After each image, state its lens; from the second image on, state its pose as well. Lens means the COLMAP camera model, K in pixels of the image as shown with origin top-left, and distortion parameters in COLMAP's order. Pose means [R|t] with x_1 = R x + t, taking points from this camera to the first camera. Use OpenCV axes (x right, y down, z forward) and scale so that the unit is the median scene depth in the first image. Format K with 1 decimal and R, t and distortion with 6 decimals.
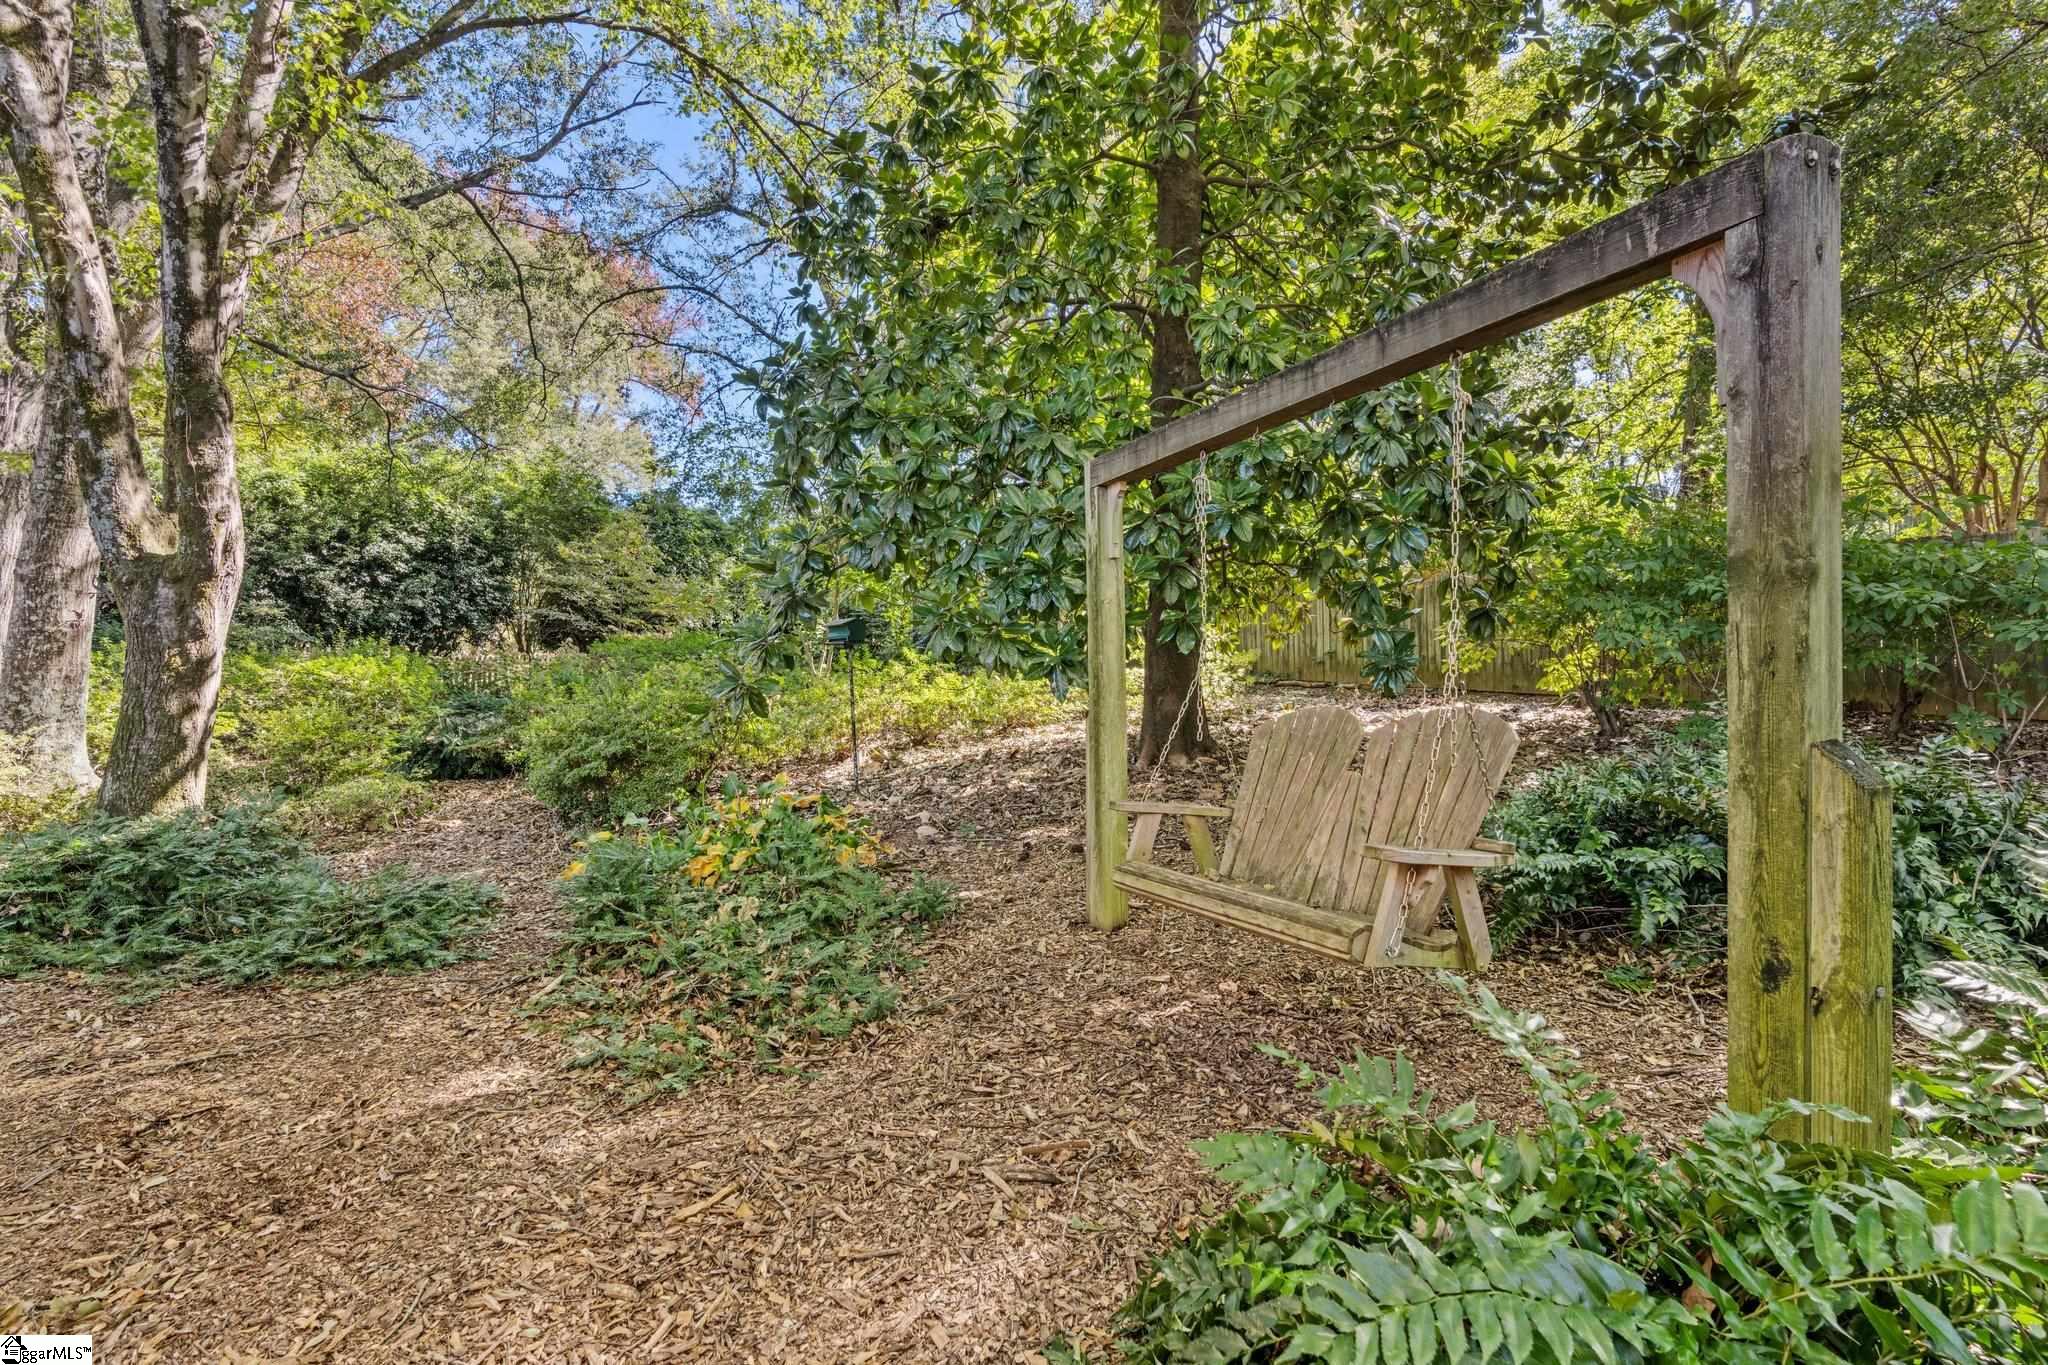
lens RADIAL K [[932.1, 0, 1026.6], [0, 932.1, 674.8], [0, 0, 1]] dist [-0.000948, -0.000023]
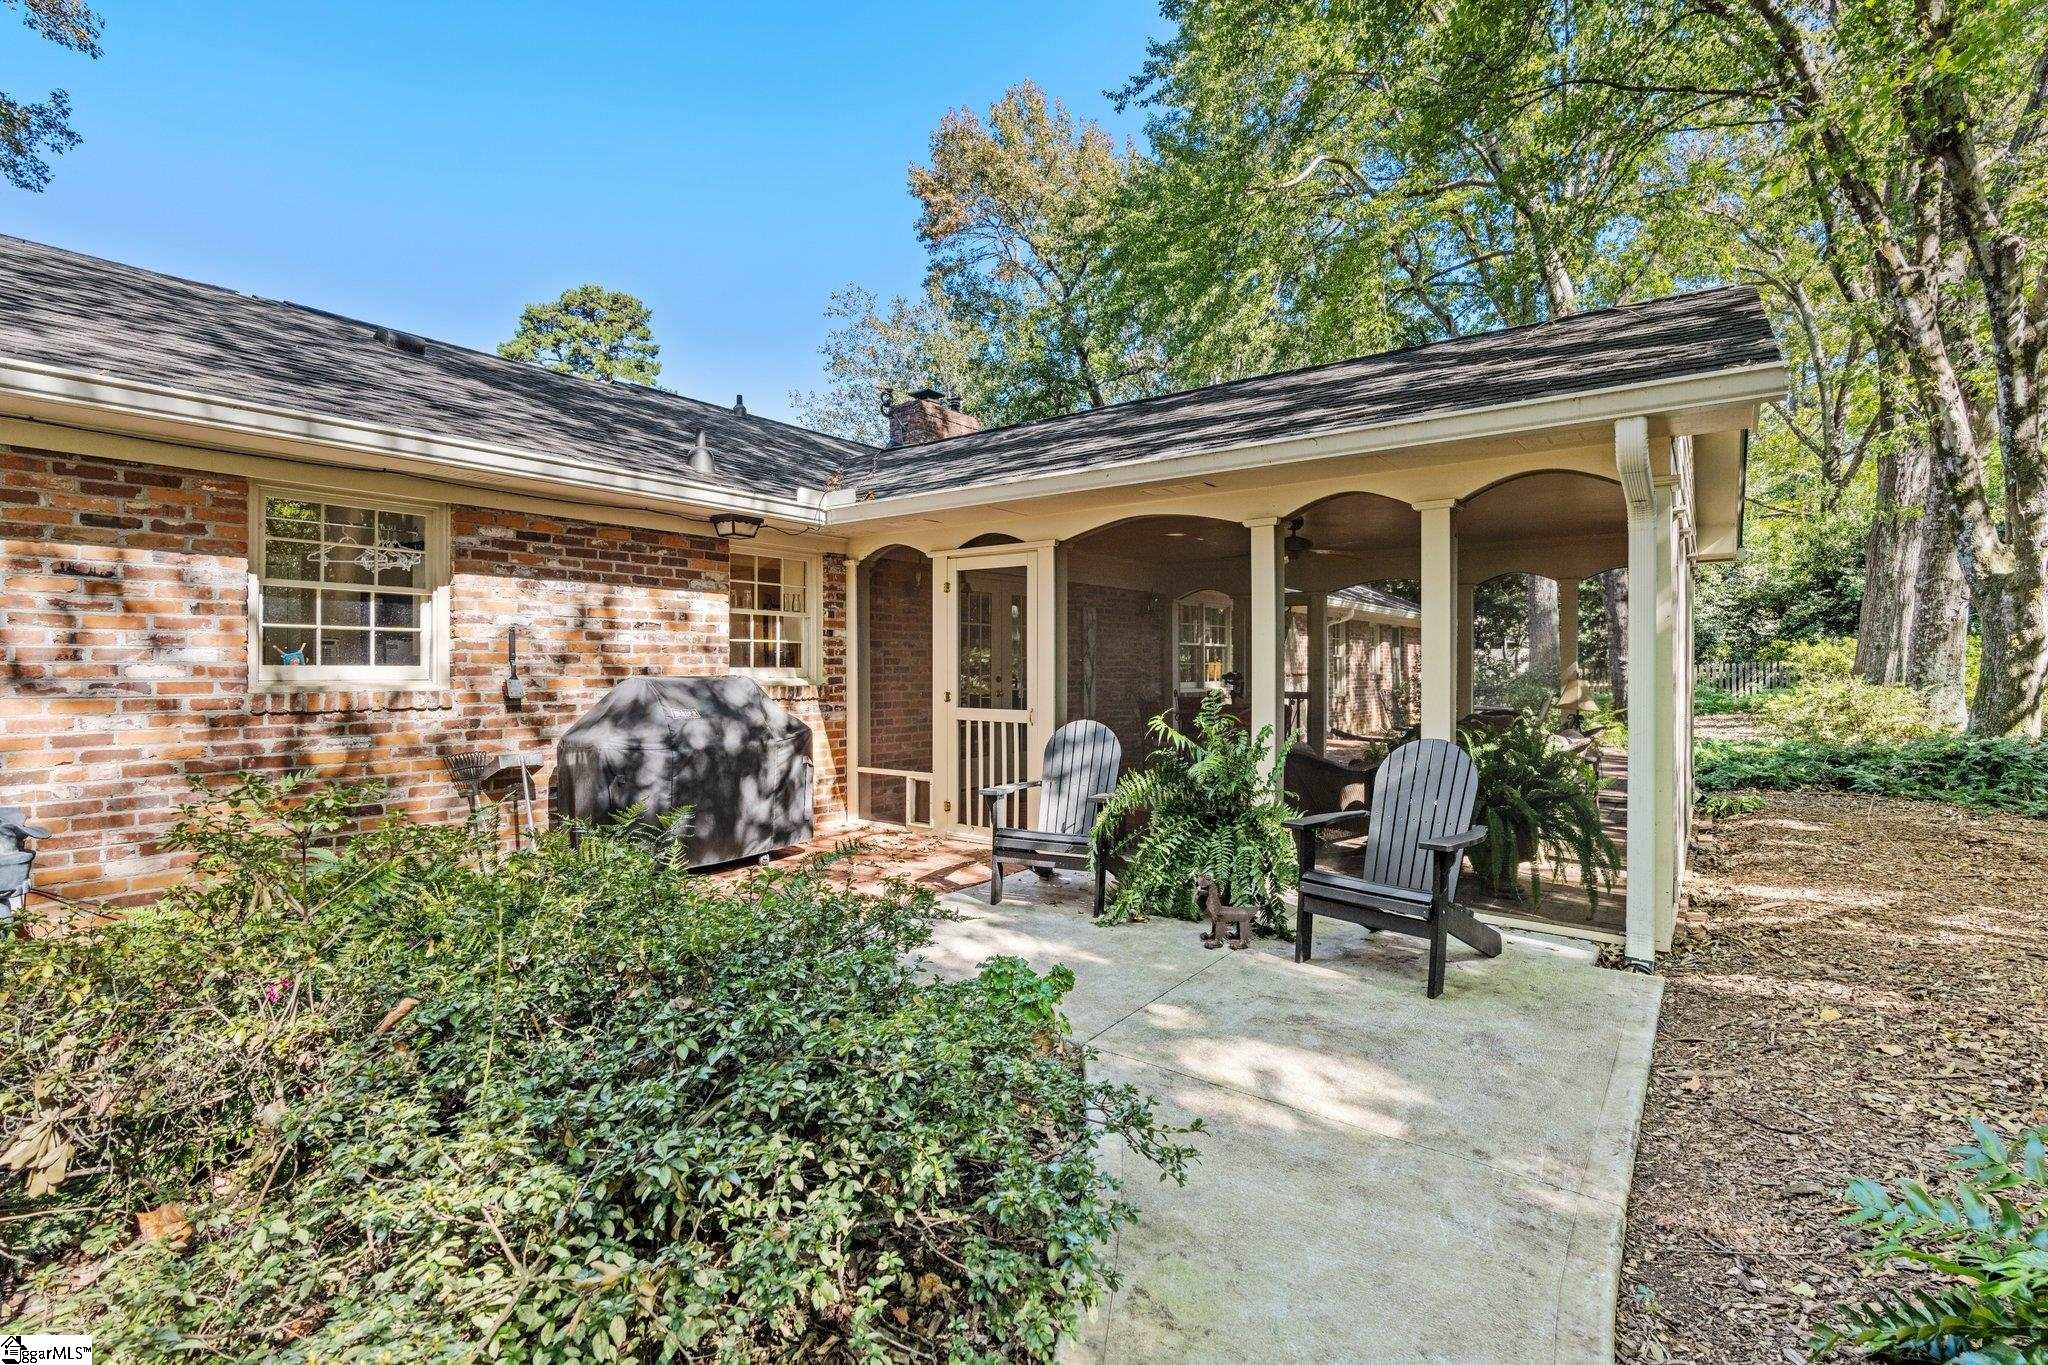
lens RADIAL K [[932.1, 0, 1025.5], [0, 932.1, 669.8], [0, 0, 1]] dist [-0.000948, -0.000023]
pose [[-0.019879, -0.006584, -0.999781, 0.664776], [0.021409, 0.999746, -0.007009, 0.006690], [0.999573, -0.021544, -0.019733, -0.613317]]
